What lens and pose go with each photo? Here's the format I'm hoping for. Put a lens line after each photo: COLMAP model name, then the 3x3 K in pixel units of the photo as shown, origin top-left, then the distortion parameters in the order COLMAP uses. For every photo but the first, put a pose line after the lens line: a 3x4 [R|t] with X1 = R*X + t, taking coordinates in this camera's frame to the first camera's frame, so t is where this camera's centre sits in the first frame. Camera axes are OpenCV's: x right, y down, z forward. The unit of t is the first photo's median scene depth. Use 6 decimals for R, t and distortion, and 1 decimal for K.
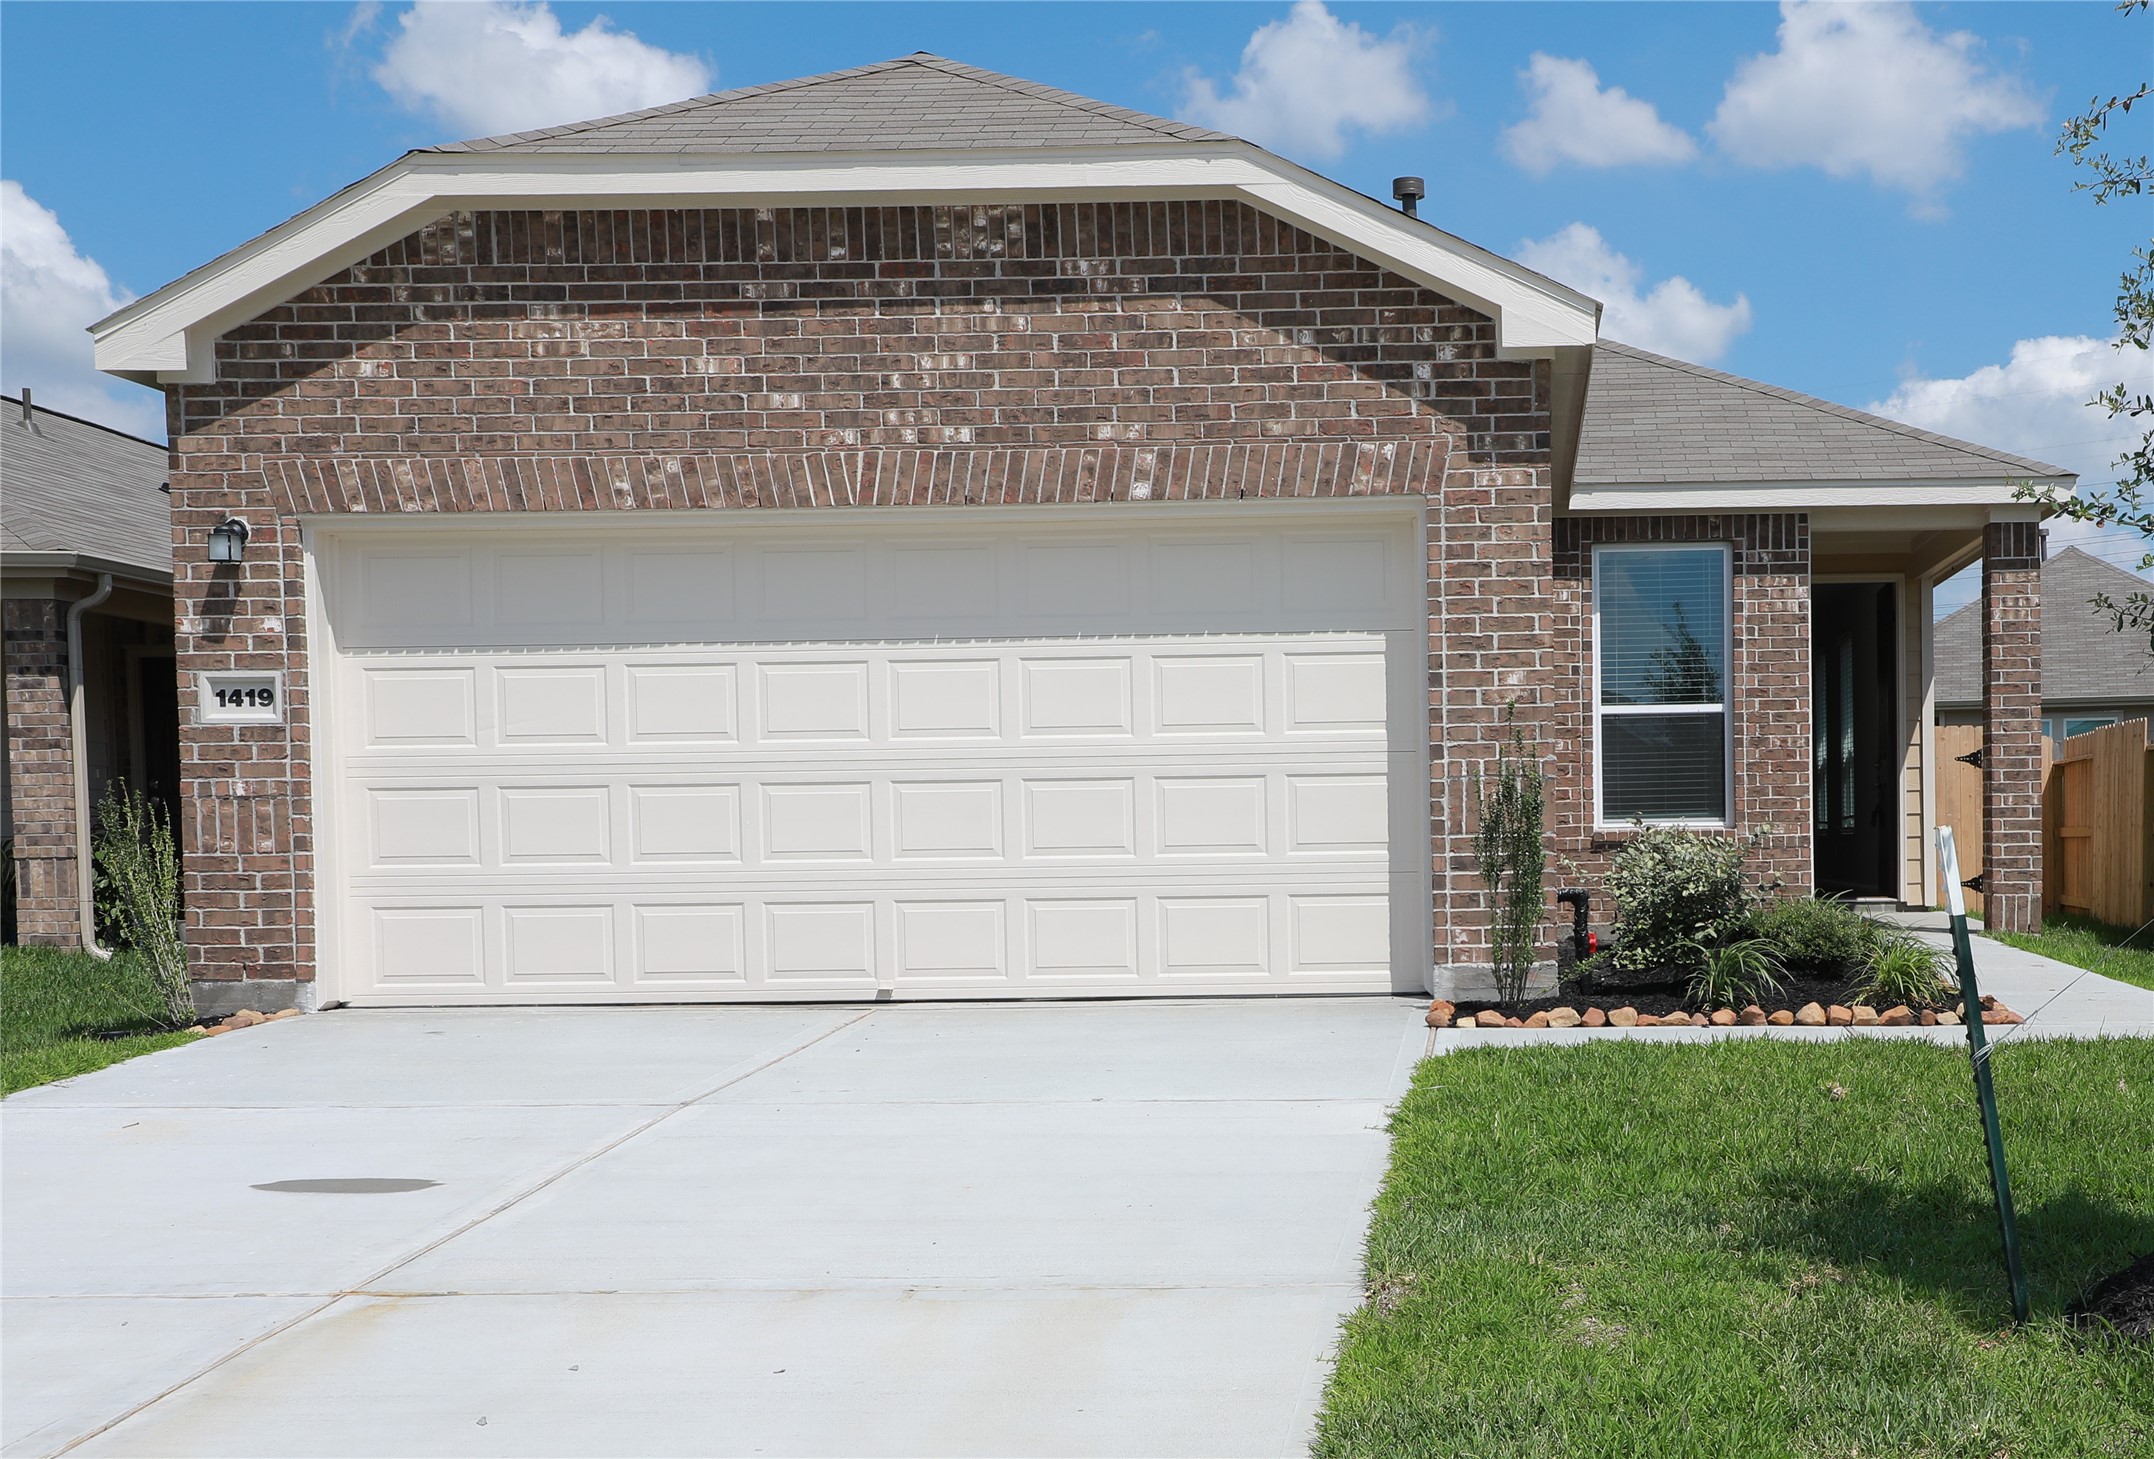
lens RADIAL K [[2693.0, 0, 1455.1], [0, 2693.0, 960.6], [0, 0, 1]] dist [0.021941, 0.070698]
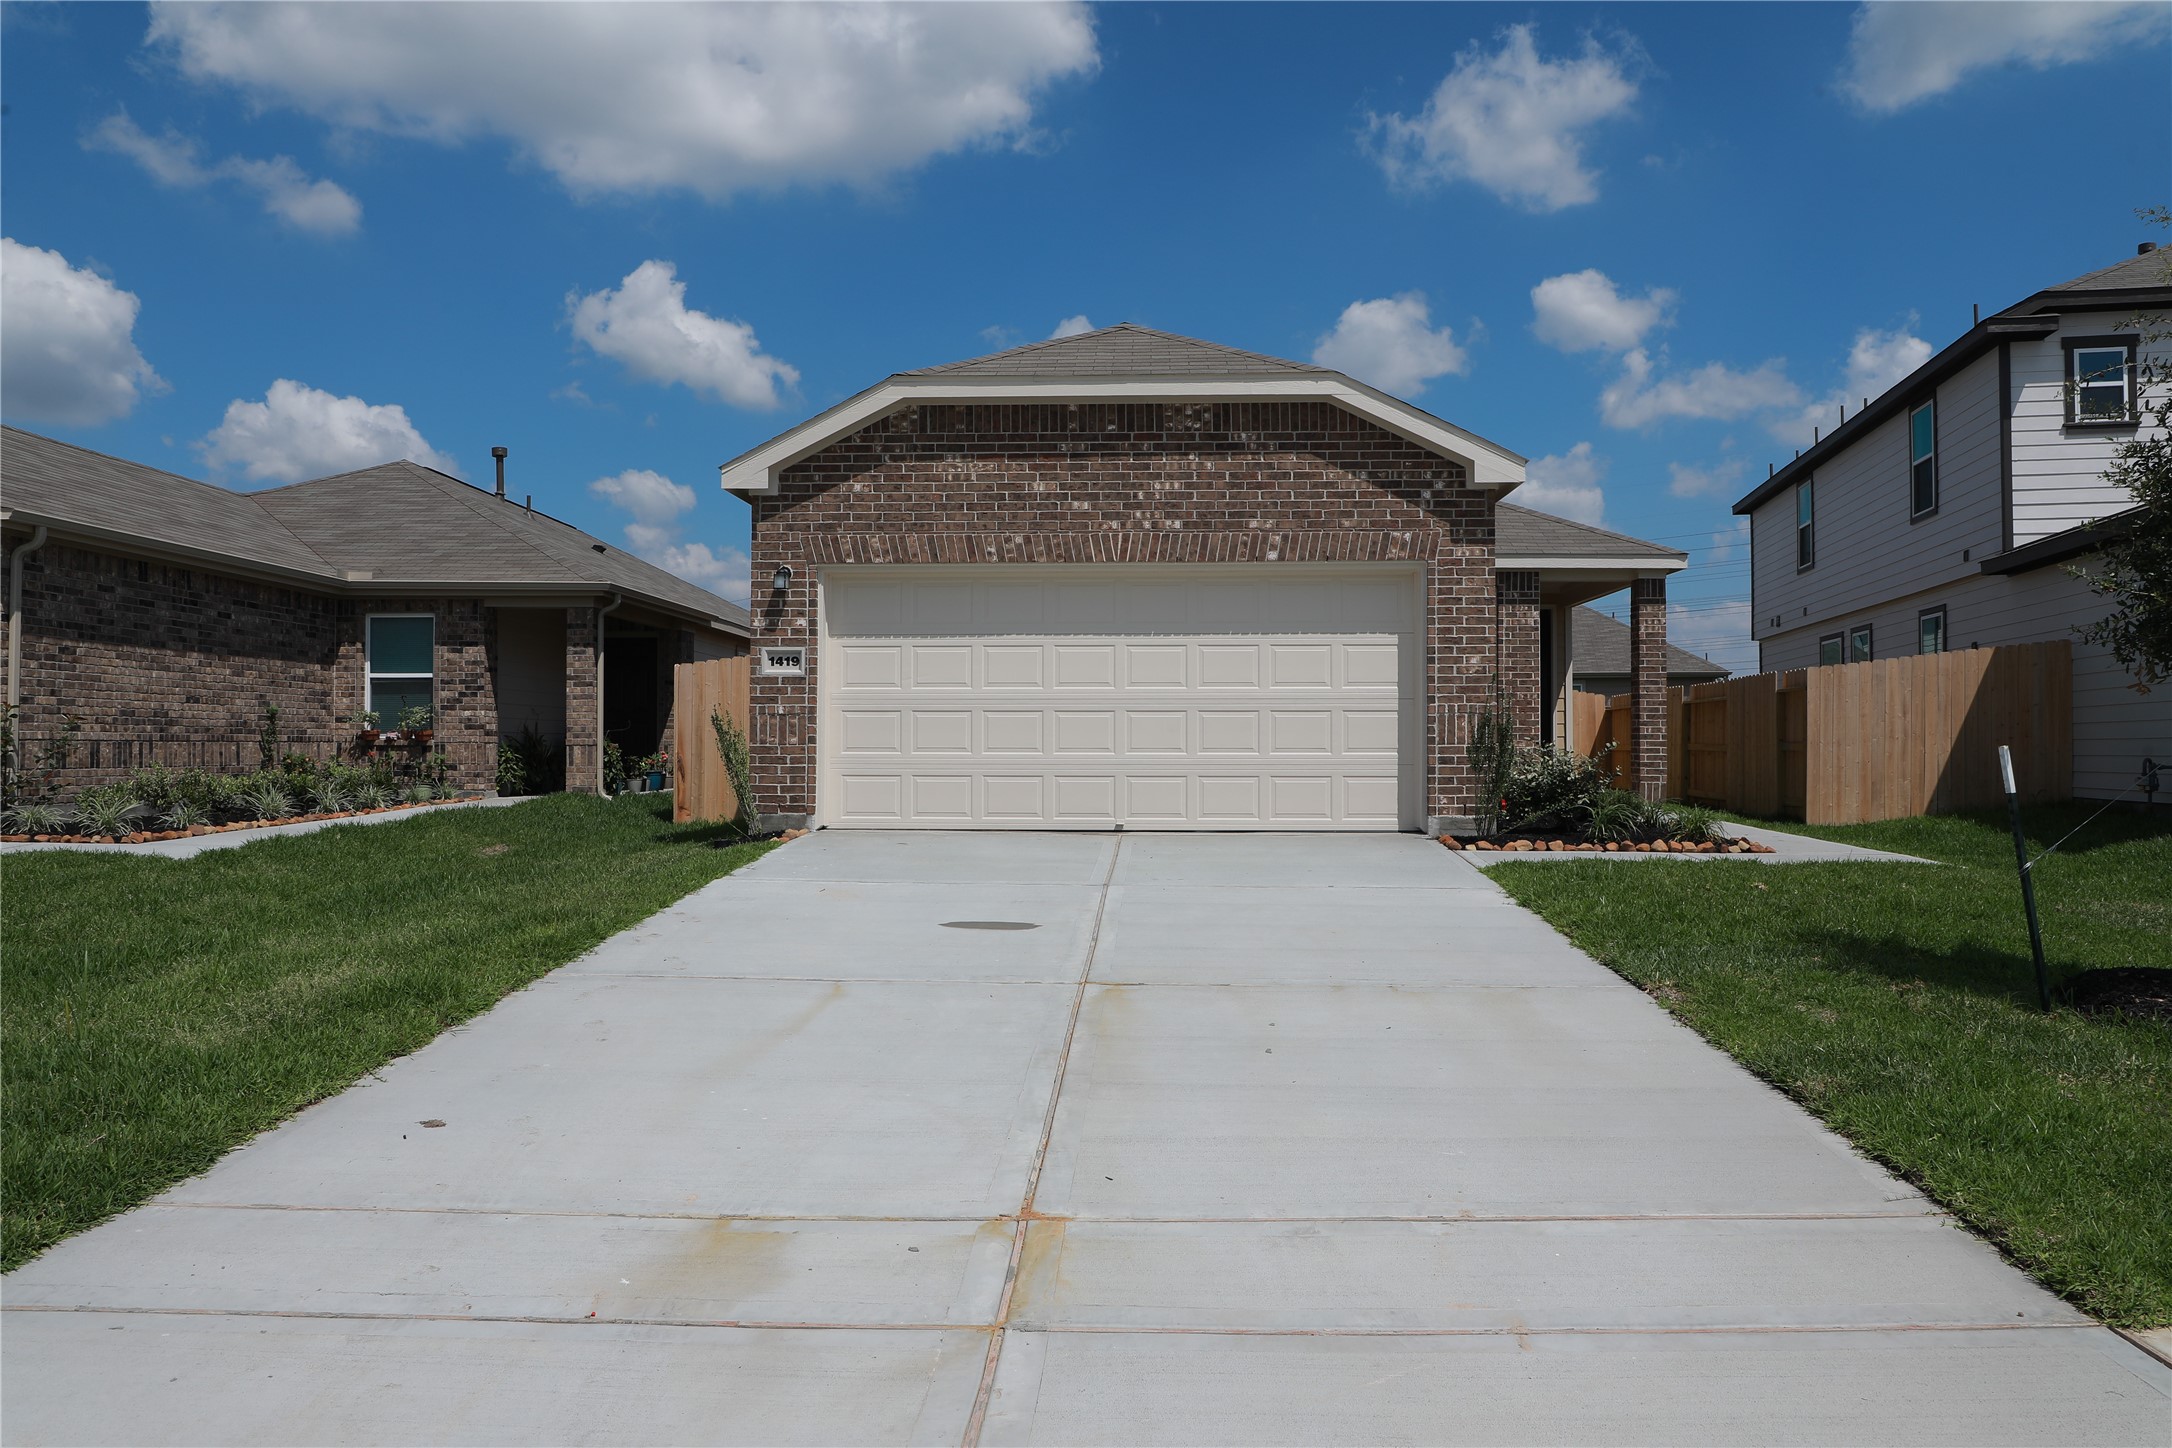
lens RADIAL K [[1512.2, 0, 1099.4], [0, 1512.2, 725.6], [0, 0, 1]] dist [-0.060498, 0.041687]
pose [[0.999701, 0.015778, -0.018697, -0.212503], [-0.016833, 0.998194, -0.057673, 0.003325], [0.017753, 0.057970, 0.998160, -0.026661]]
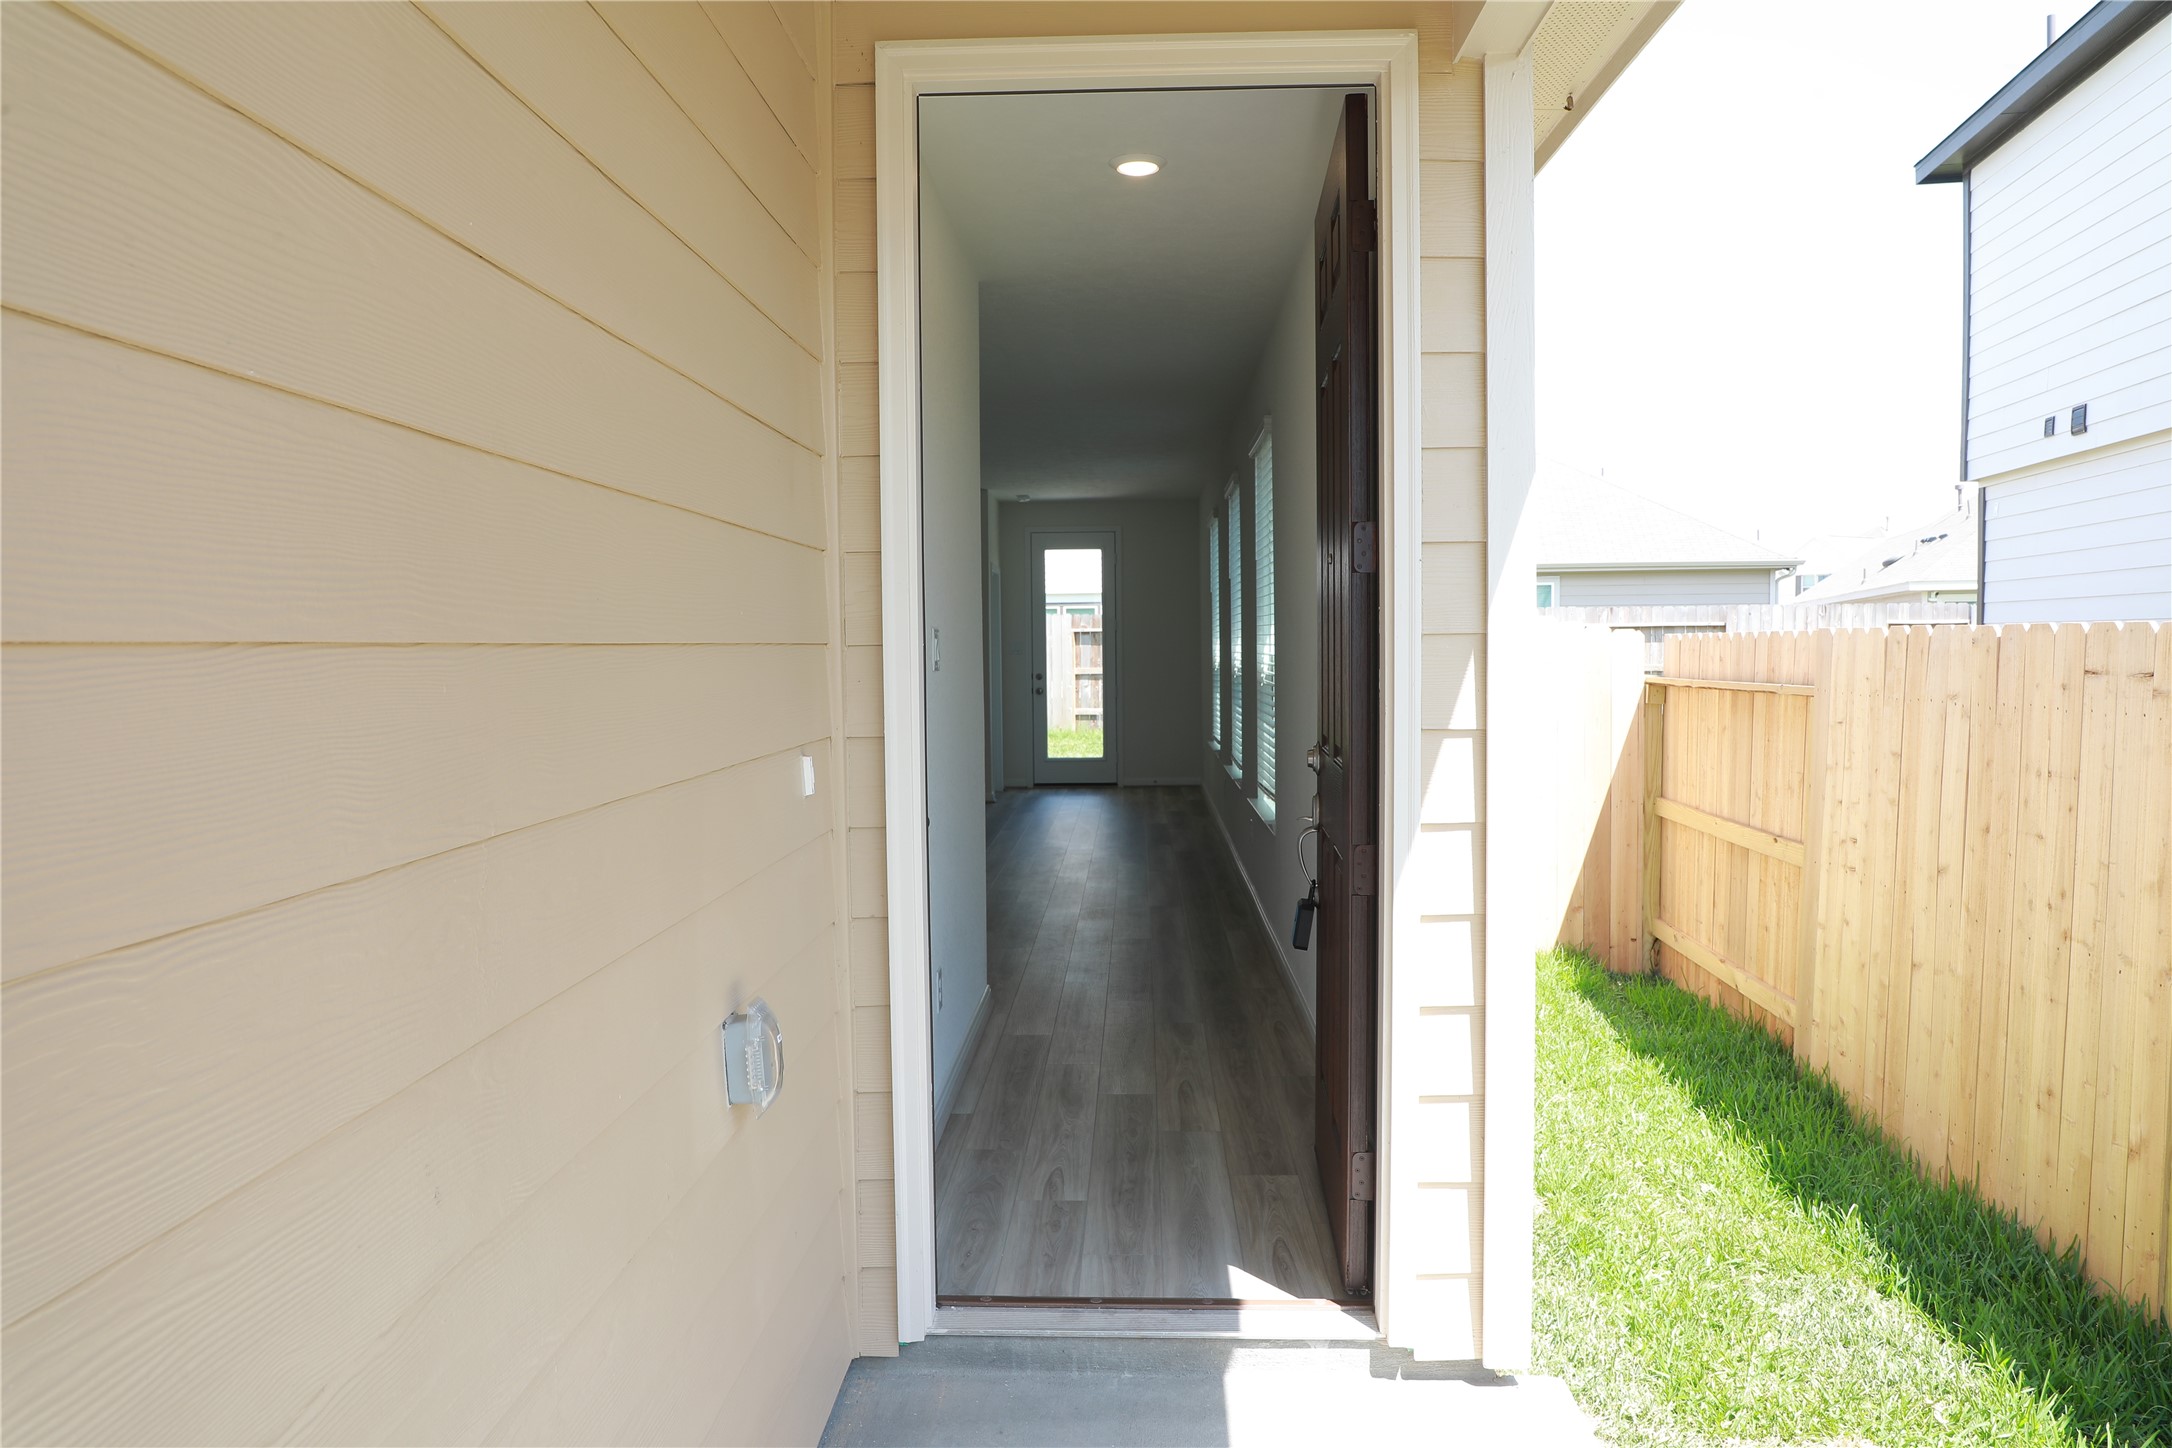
lens RADIAL K [[1481.5, 0, 1079.0], [0, 1481.5, 725.2], [0, 0, 1]] dist [-0.064233, 0.039103]
pose [[0.999778, 0.007632, -0.019662, 0.239975], [-0.007403, 0.999904, 0.011696, -0.142021], [0.019749, -0.011548, 0.999738, 1.495451]]
